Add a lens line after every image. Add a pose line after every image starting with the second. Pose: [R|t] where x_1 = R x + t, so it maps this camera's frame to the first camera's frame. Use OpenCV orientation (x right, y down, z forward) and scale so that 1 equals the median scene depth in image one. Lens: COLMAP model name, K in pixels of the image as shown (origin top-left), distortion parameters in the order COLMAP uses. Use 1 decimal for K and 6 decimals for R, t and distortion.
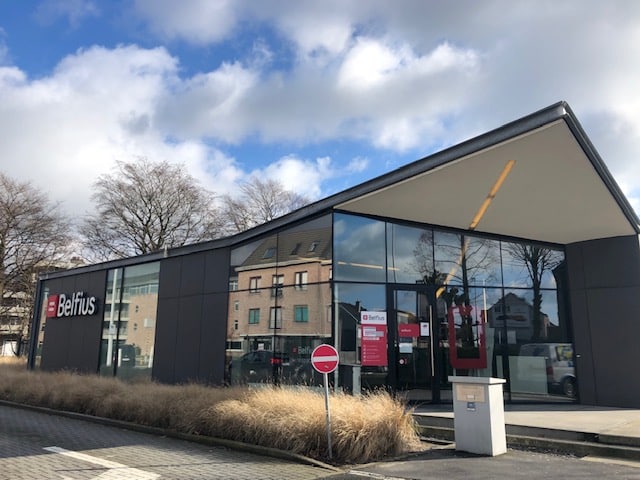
lens RADIAL K [[523.5, 0, 316.7], [0, 523.5, 242.8], [0, 0, 1]] dist [0.038796, -0.004422]
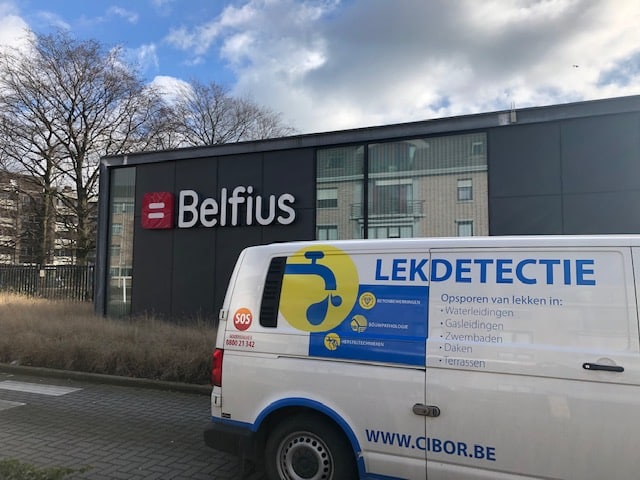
lens RADIAL K [[523.5, 0, 322.2], [0, 523.5, 234.3], [0, 0, 1]] dist [0.038796, -0.004422]
pose [[0.963110, 0.024367, 0.268002, -0.508771], [-0.056003, 0.992236, 0.111042, 0.076067], [-0.263216, -0.121955, 0.956998, 0.417790]]
